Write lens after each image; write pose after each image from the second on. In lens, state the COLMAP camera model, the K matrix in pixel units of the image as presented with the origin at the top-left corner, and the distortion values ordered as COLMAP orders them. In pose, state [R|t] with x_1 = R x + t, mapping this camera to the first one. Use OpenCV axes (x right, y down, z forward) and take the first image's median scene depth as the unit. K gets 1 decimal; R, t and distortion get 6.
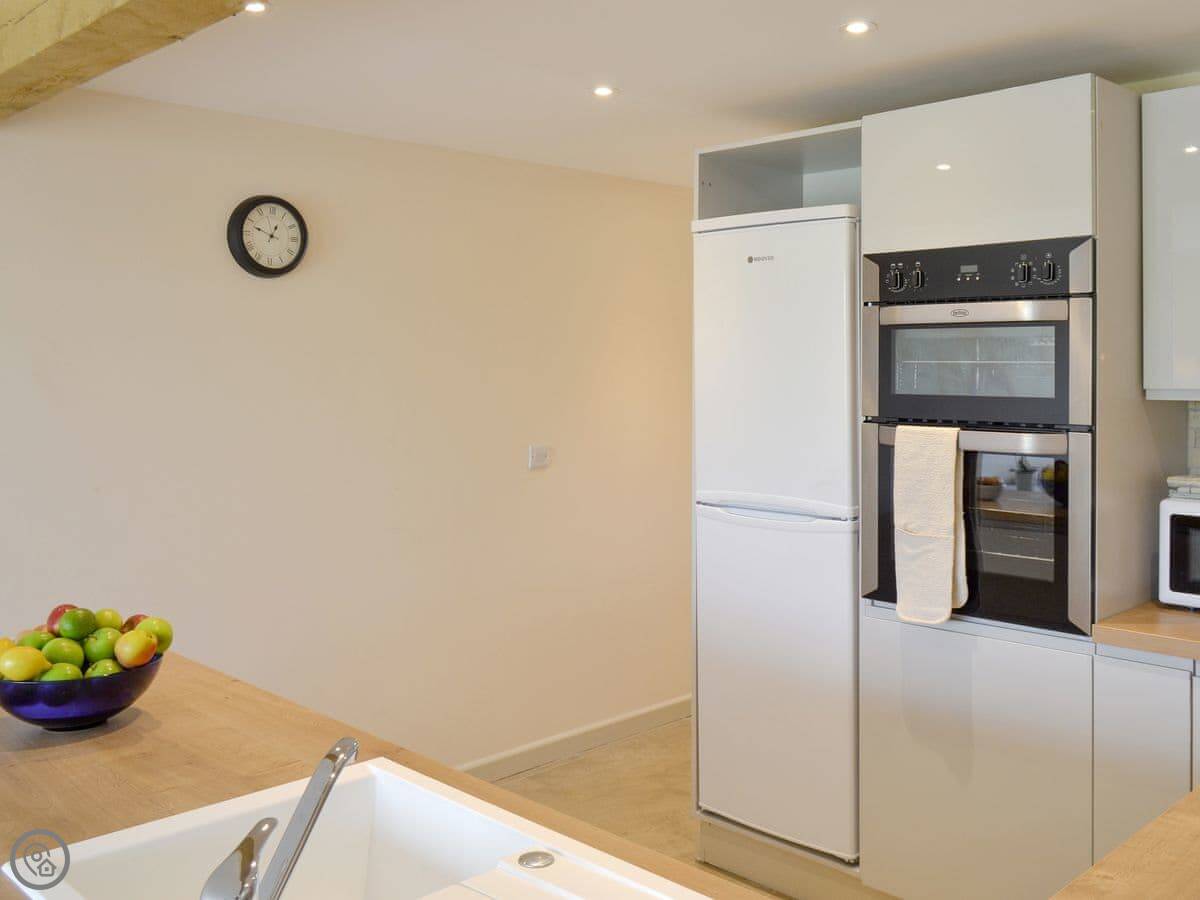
lens RADIAL K [[1176.1, 0, 601.5], [0, 1176.1, 443.7], [0, 0, 1]] dist [-0.008128, 0.000000]
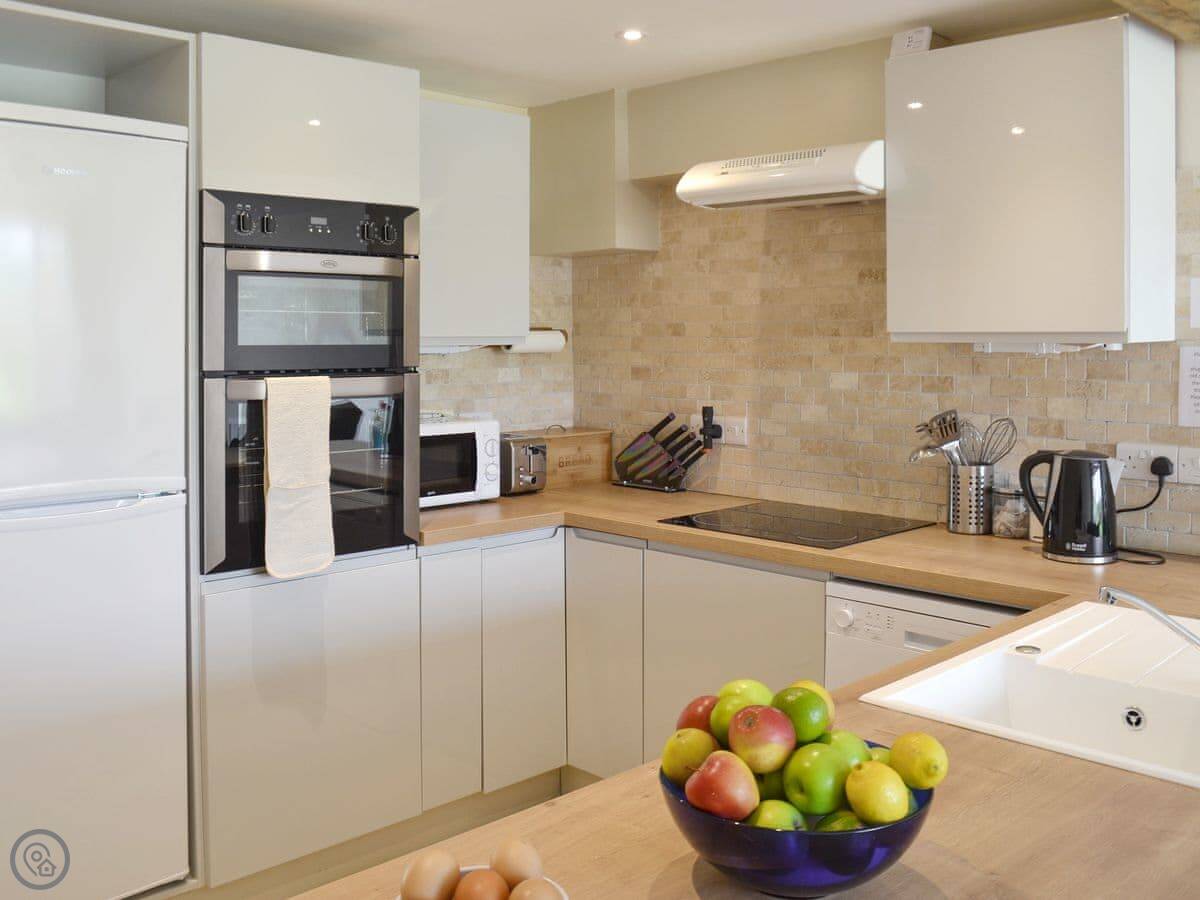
lens RADIAL K [[1176.1, 0, 601.7], [0, 1176.1, 448.7], [0, 0, 1]] dist [-0.008128, 0.000000]
pose [[-0.034332, -0.093061, 0.995068, -0.720018], [0.071317, 0.992889, 0.095318, -0.030462], [-0.996863, 0.074237, -0.027451, 0.774746]]
